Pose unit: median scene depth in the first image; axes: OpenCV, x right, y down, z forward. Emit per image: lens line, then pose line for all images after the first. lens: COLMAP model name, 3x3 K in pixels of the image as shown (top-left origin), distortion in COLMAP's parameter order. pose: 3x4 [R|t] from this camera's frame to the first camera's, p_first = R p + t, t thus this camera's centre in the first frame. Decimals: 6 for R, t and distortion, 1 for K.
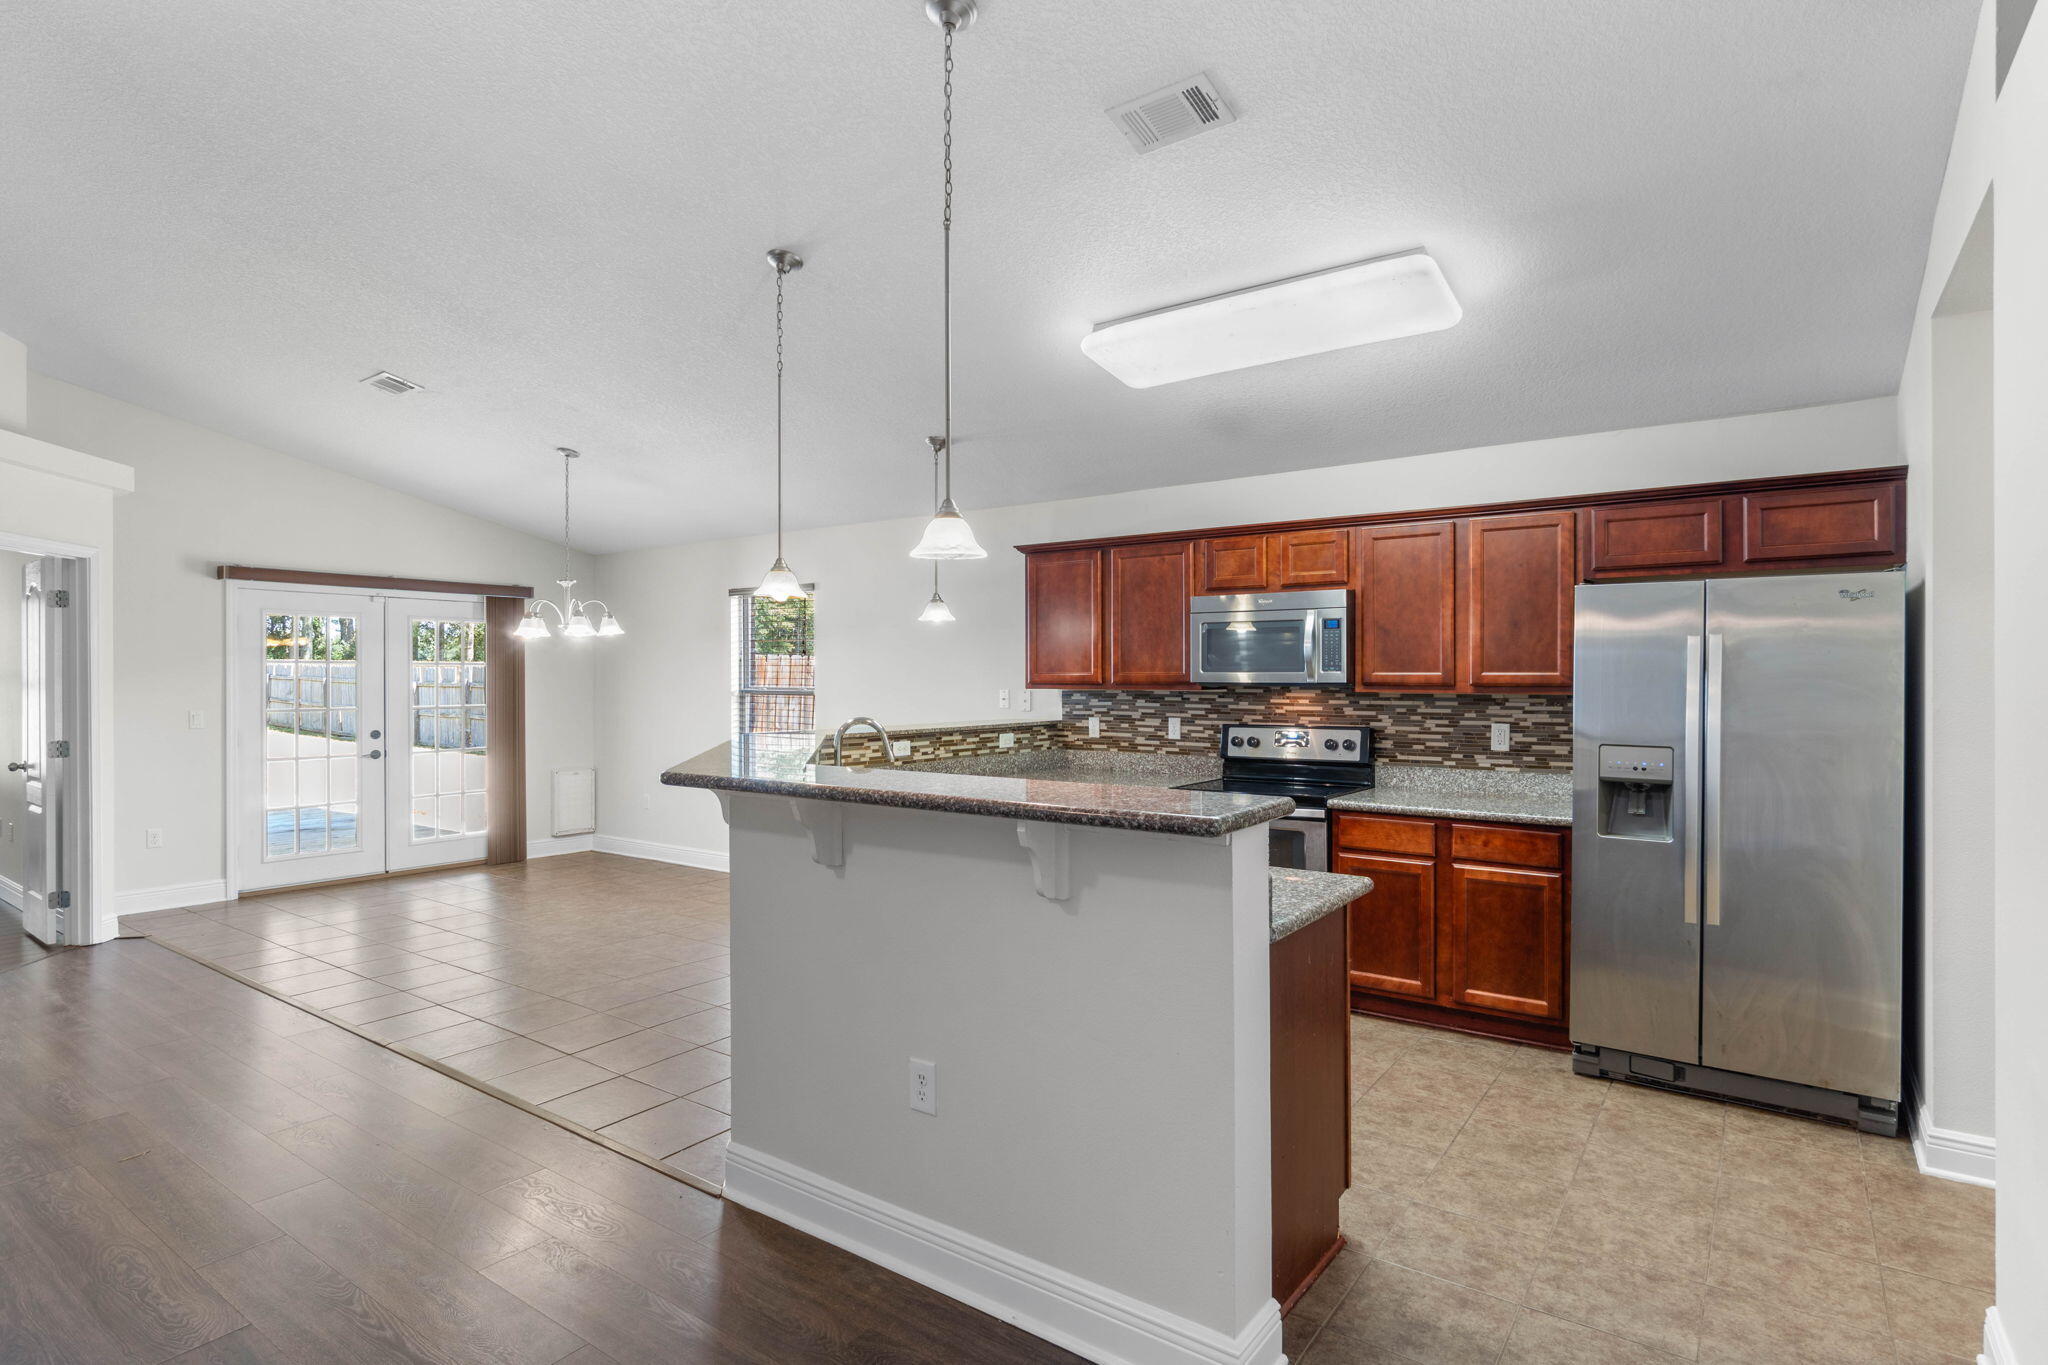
lens RADIAL K [[1042.1, 0, 1032.5], [0, 1042.1, 687.0], [0, 0, 1]] dist [-0.001669, 0.002789]
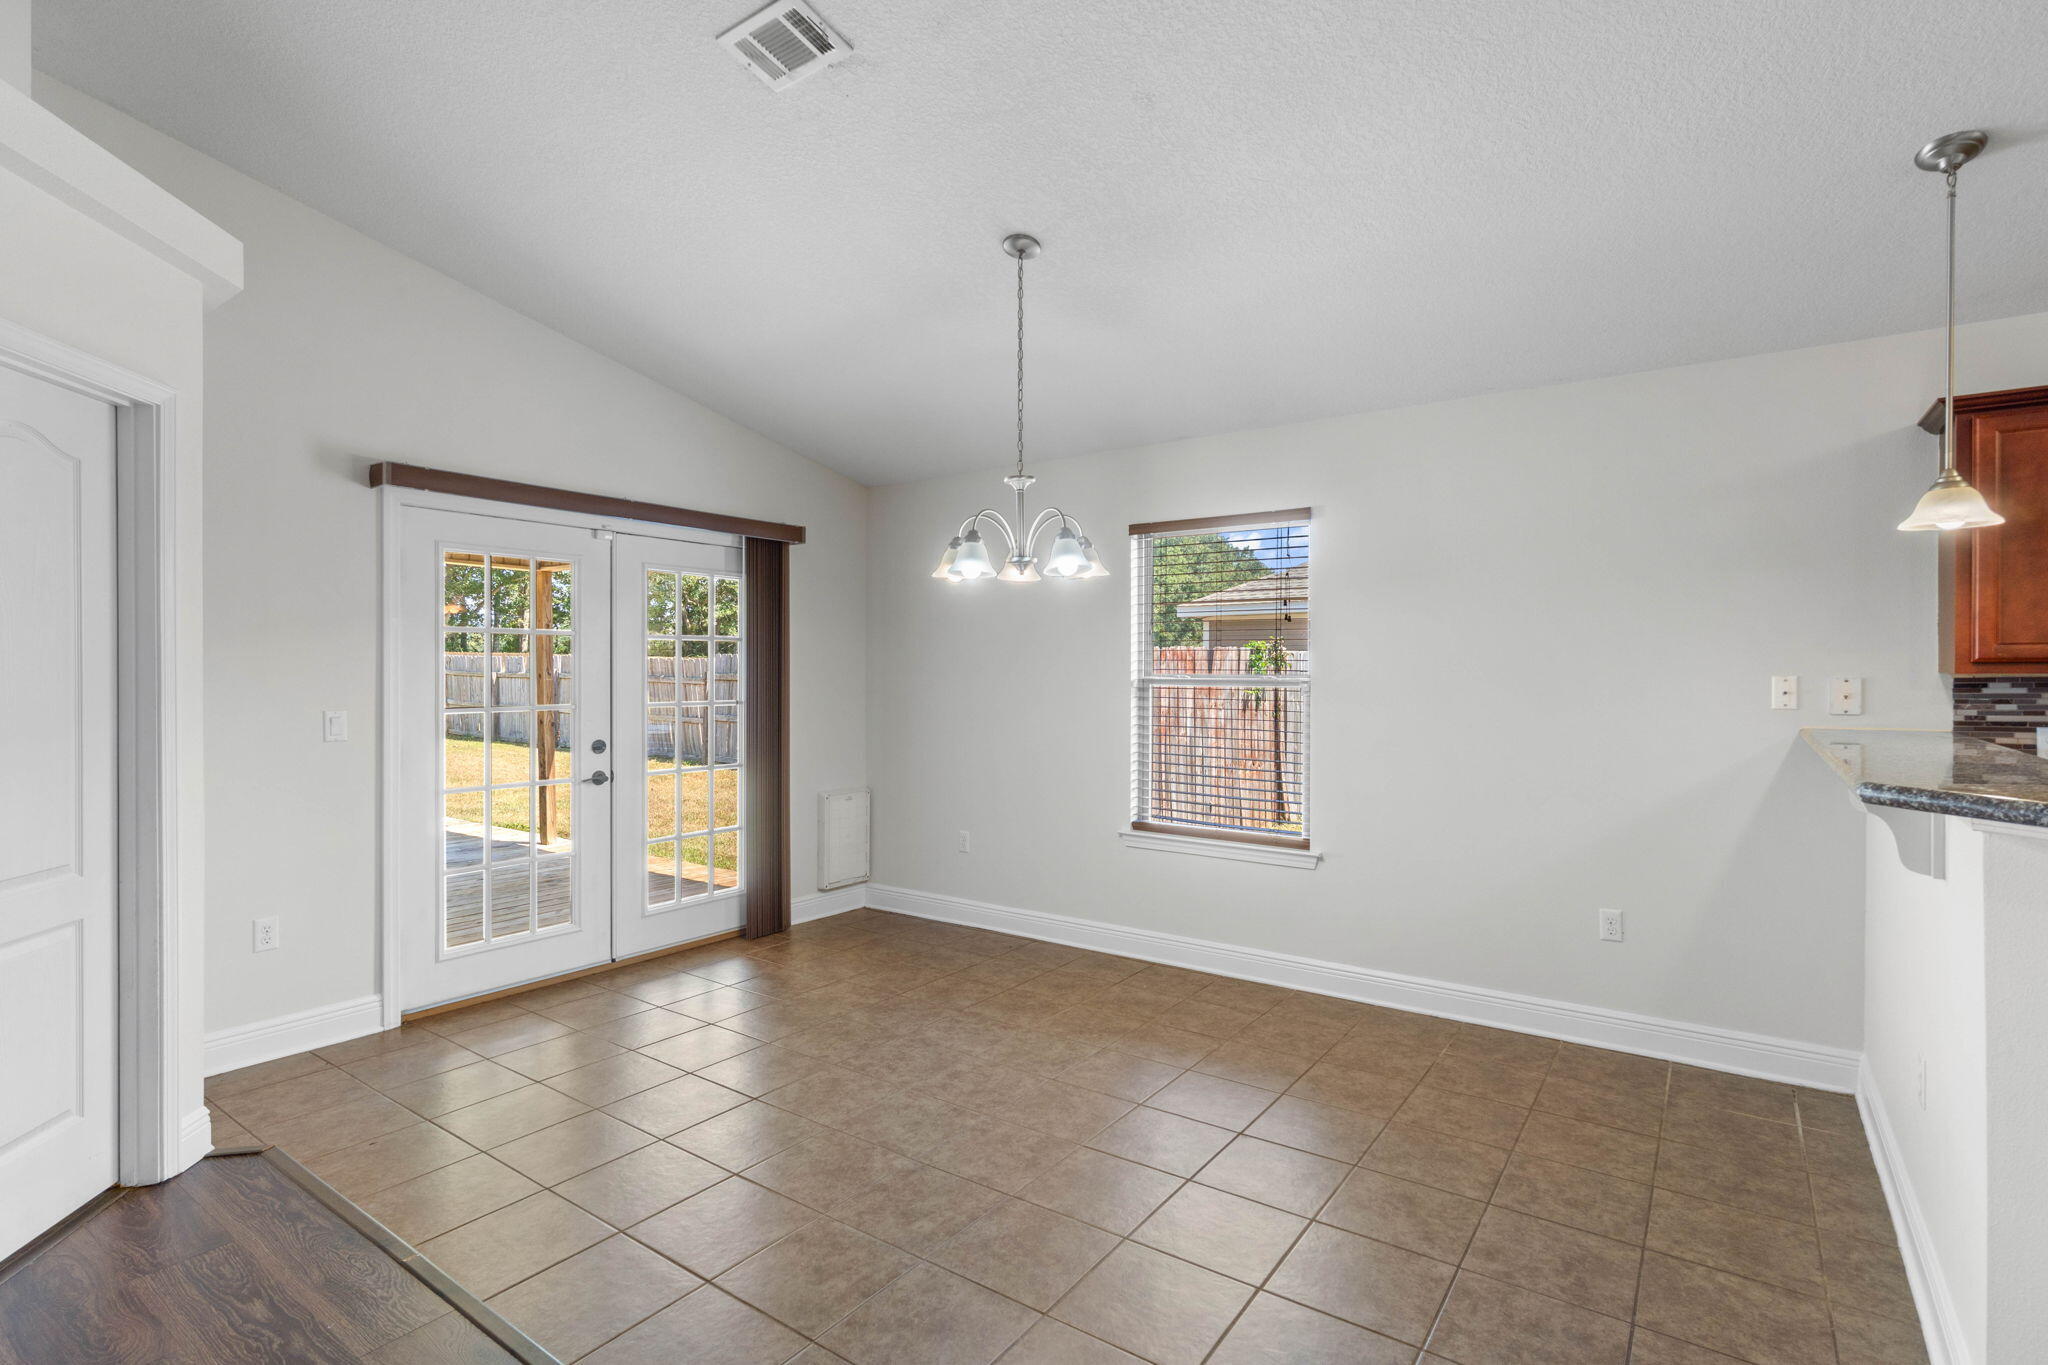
lens RADIAL K [[981.5, 0, 1030.9], [0, 981.5, 682.1], [0, 0, 1]] dist [-0.001729, 0.001063]
pose [[0.999999, 0.001533, 0.000751, -0.577368], [-0.001534, 0.999998, 0.001058, 0.007848], [-0.000749, -0.001059, 0.999999, 0.629136]]
